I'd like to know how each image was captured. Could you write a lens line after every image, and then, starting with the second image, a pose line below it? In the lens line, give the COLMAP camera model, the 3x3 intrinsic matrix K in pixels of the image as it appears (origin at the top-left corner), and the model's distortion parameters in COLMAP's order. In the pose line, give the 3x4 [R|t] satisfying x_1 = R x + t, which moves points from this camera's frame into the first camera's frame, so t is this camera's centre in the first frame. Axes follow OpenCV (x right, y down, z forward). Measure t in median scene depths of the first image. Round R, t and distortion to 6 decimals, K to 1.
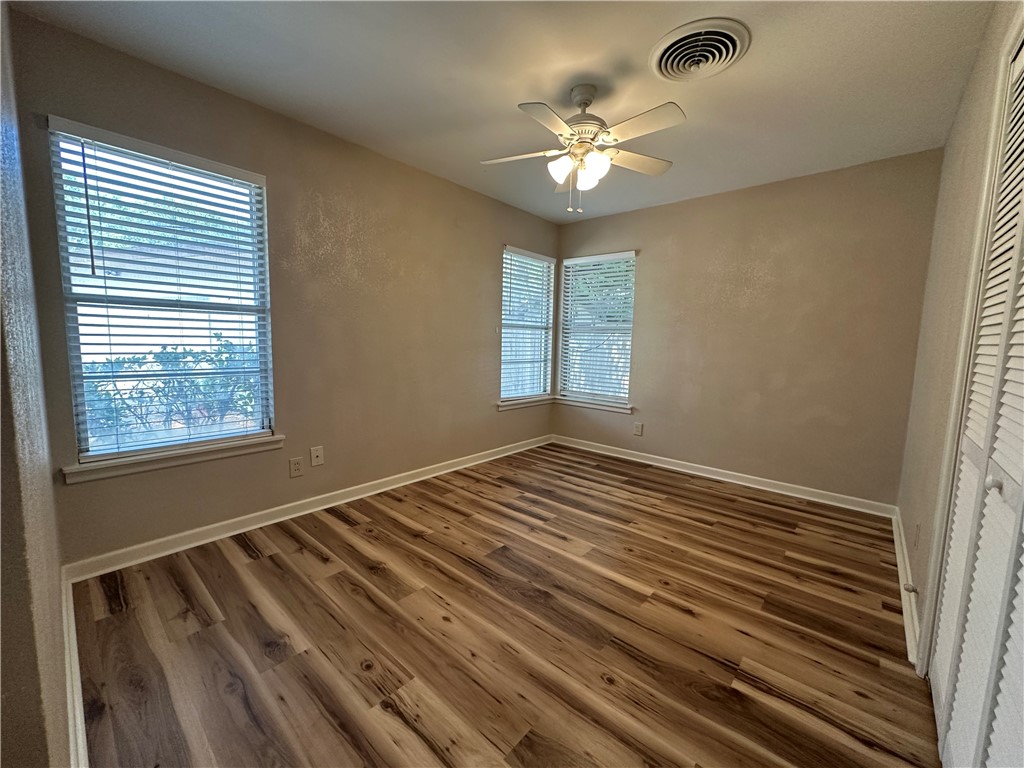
lens RADIAL K [[407.4, 0, 512.0], [0, 407.4, 384.0], [0, 0, 1]] dist [-0.001035, 0.000057]
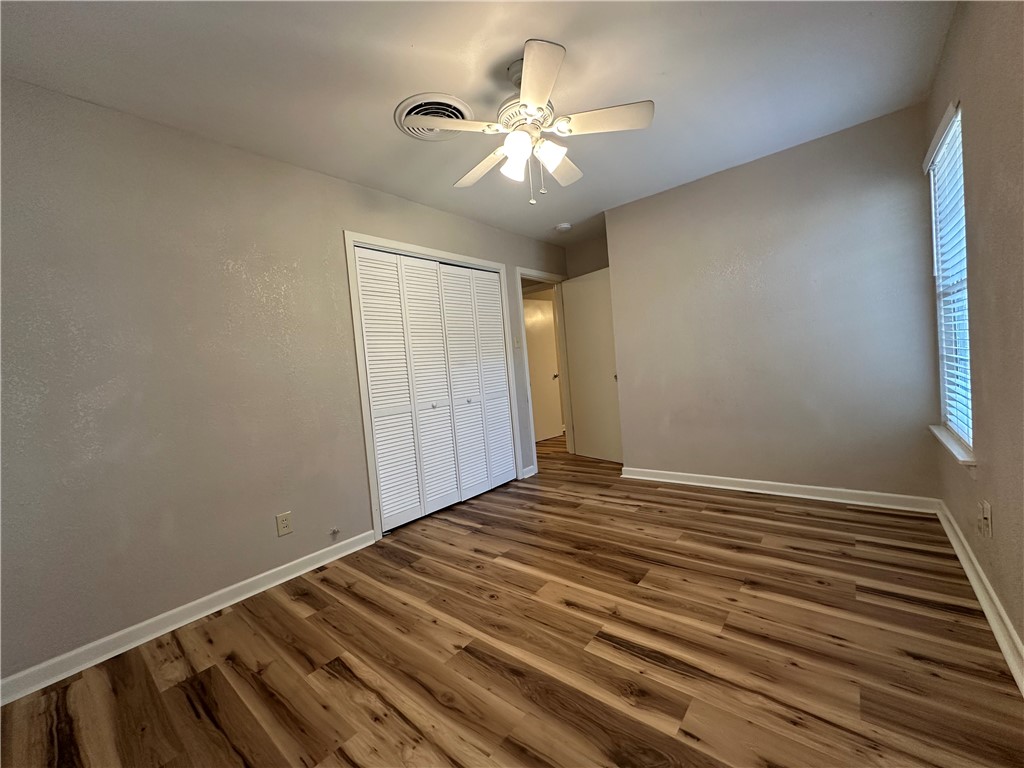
lens RADIAL K [[407.4, 0, 512.0], [0, 407.4, 384.0], [0, 0, 1]] dist [-0.001035, 0.000057]
pose [[-0.997523, 0.066204, -0.023781, 0.246116], [0.061952, 0.986919, 0.148835, -0.171191], [0.033324, 0.146993, -0.988576, 1.842903]]
